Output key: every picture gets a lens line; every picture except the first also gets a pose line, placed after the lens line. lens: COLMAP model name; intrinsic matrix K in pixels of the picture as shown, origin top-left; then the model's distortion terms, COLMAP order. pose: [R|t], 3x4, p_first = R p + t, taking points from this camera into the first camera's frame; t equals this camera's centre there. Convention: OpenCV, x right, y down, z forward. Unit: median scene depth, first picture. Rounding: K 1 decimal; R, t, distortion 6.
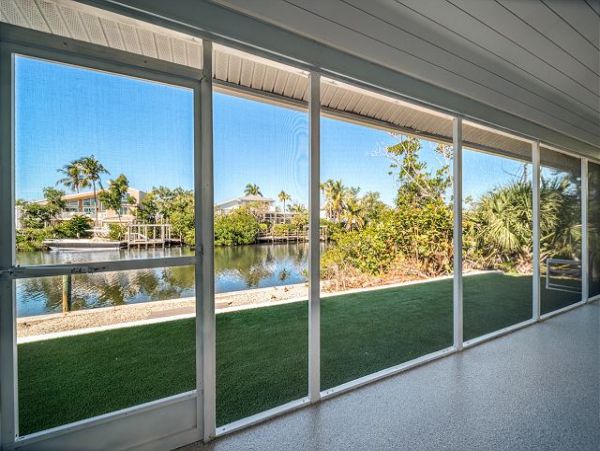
lens RADIAL K [[211.0, 0, 301.1], [0, 211.0, 221.8], [0, 0, 1]] dist [-0.005415, -0.000890]
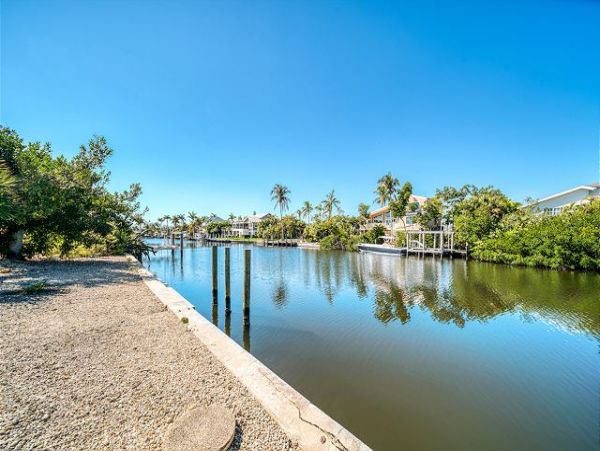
lens RADIAL K [[219.1, 0, 305.3], [0, 219.1, 243.5], [0, 0, 1]] dist [-0.001976, 0.000195]
pose [[0.343449, 0.040877, -0.938281, -0.027385], [-0.003576, 0.999102, 0.042218, 0.024466], [0.939165, -0.011144, 0.343287, 0.179563]]
